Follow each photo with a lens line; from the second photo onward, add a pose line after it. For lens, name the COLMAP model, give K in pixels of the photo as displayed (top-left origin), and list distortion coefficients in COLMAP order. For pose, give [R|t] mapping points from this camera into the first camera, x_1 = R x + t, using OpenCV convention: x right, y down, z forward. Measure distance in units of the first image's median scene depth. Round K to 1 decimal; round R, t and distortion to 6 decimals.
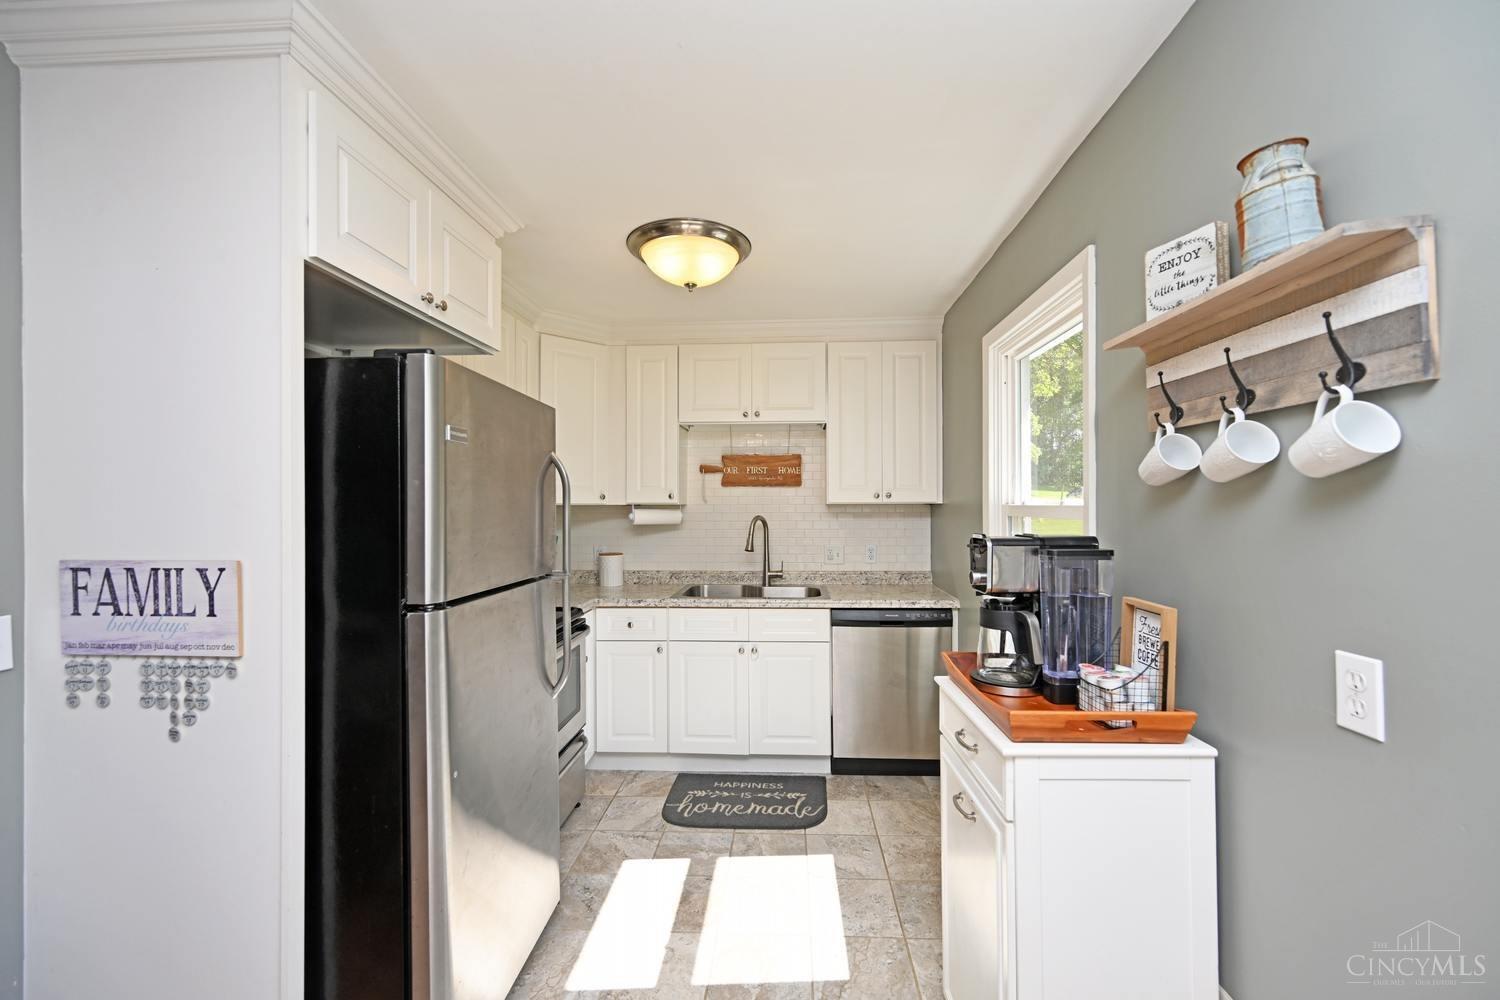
lens RADIAL K [[601.1, 0, 759.2], [0, 601.1, 503.2], [0, 0, 1]] dist [-0.001185, -0.000579]
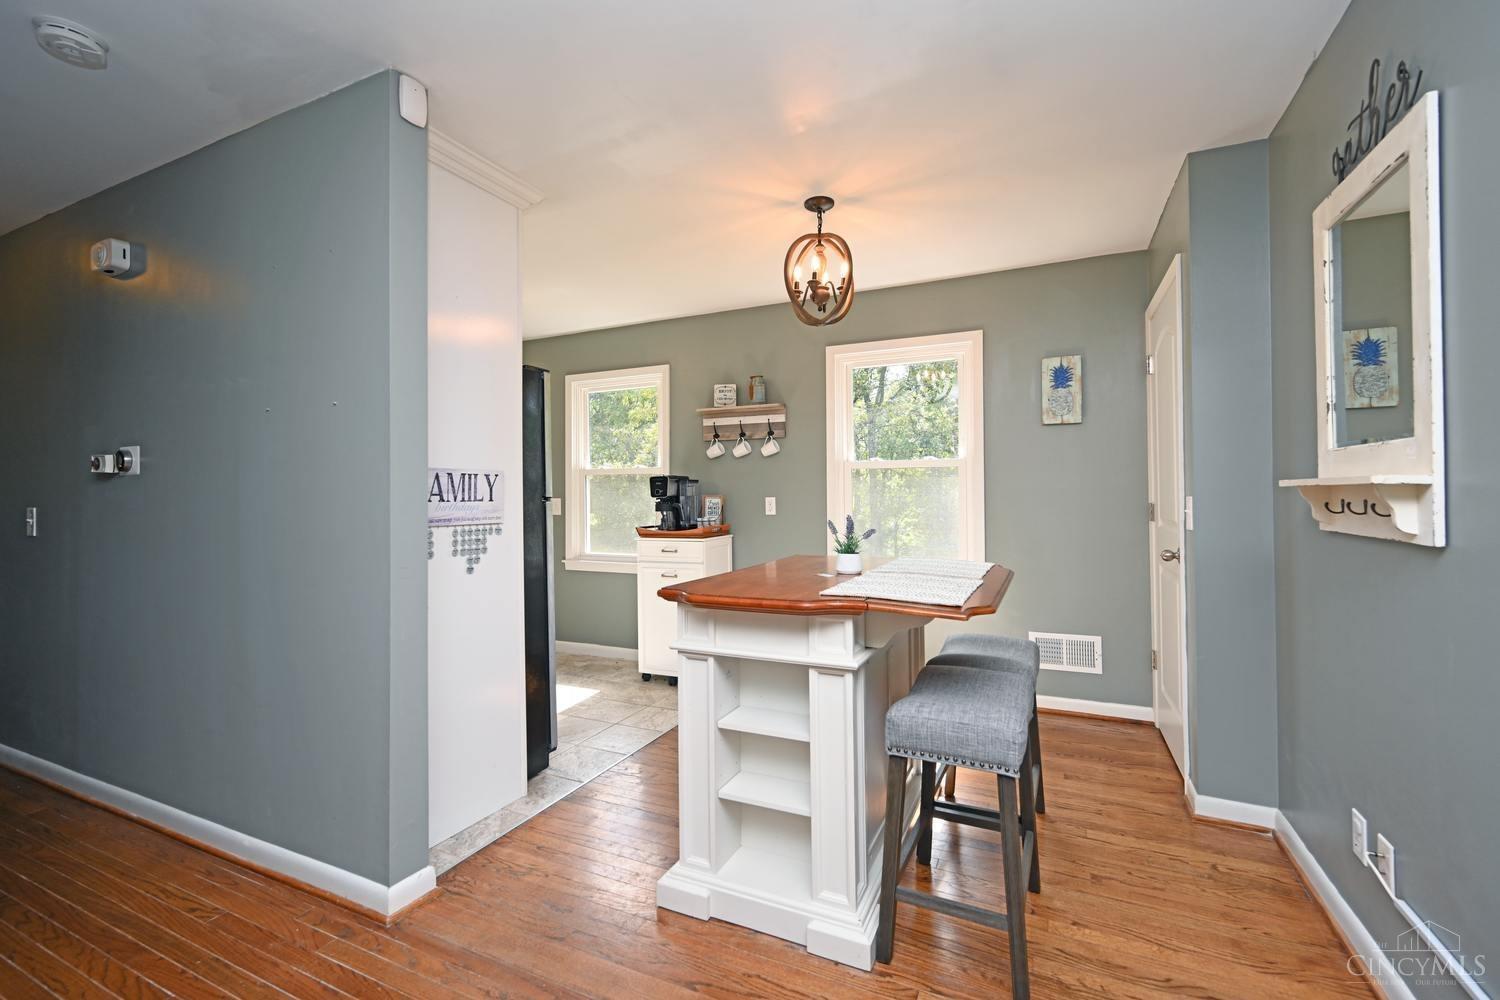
lens RADIAL K [[656.9, 0, 743.3], [0, 656.9, 490.1], [0, 0, 1]] dist [0.002861, -0.001773]
pose [[0.386317, 0.011453, 0.922295, -1.507209], [0.003621, 0.999896, -0.013934, 0.114354], [-0.922359, 0.008722, 0.386235, -0.289087]]
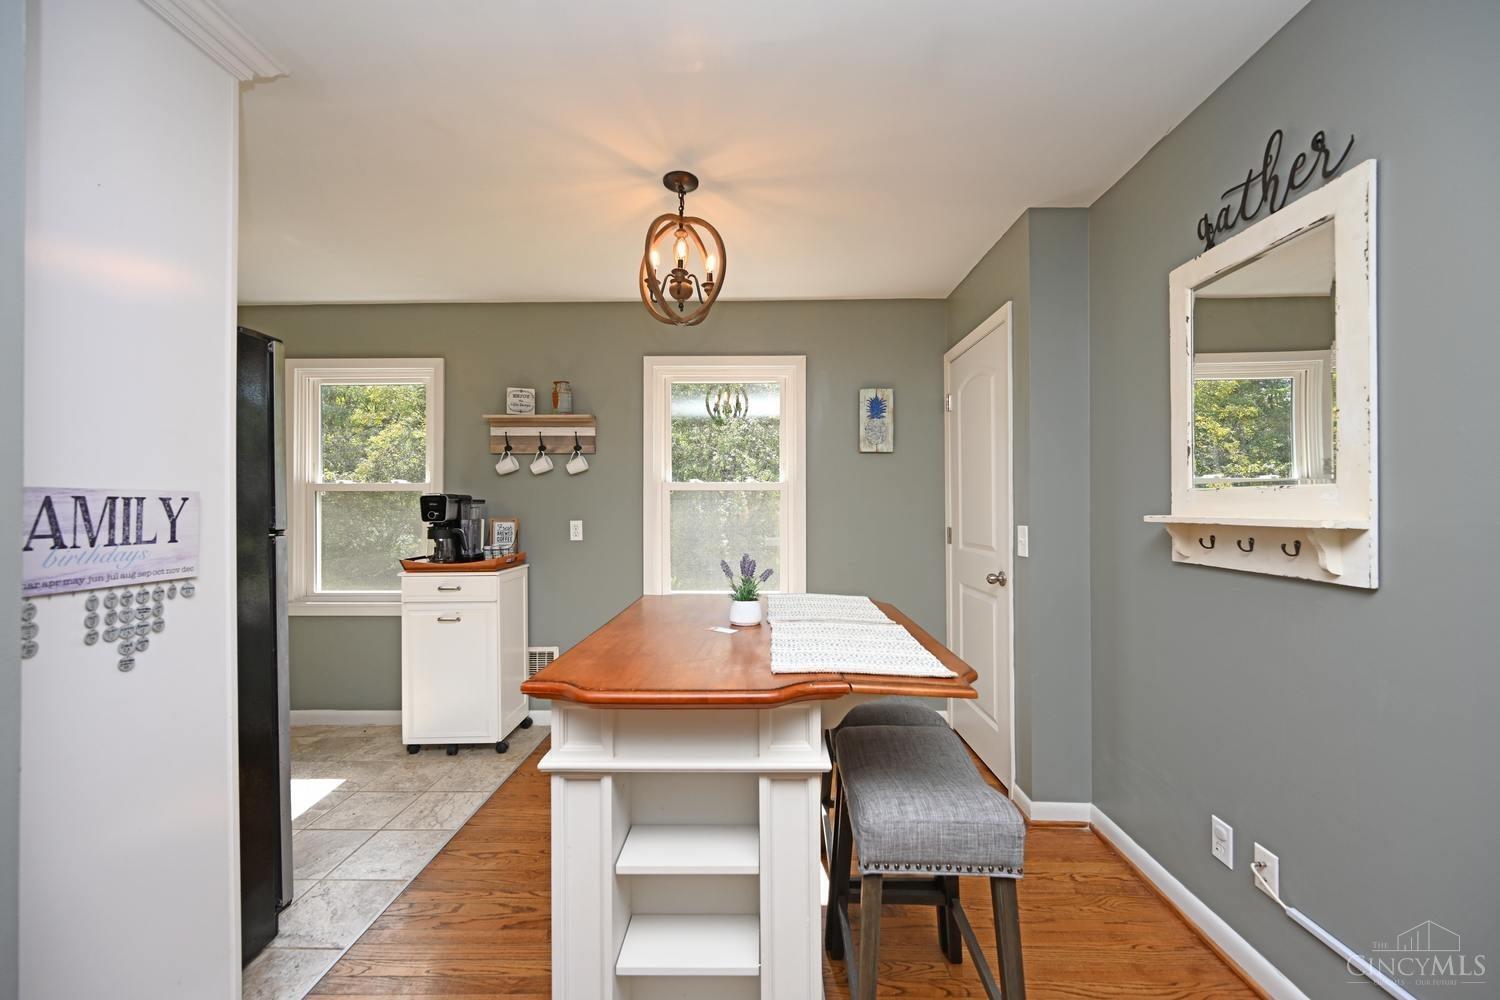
lens RADIAL K [[601.1, 0, 757.2], [0, 601.1, 504.0], [0, 0, 1]] dist [-0.001185, -0.000579]
pose [[-0.039083, 0.011508, 0.999170, -1.252160], [0.001258, 0.999933, -0.011468, 0.082046], [-0.999235, 0.000809, -0.039095, -0.005833]]
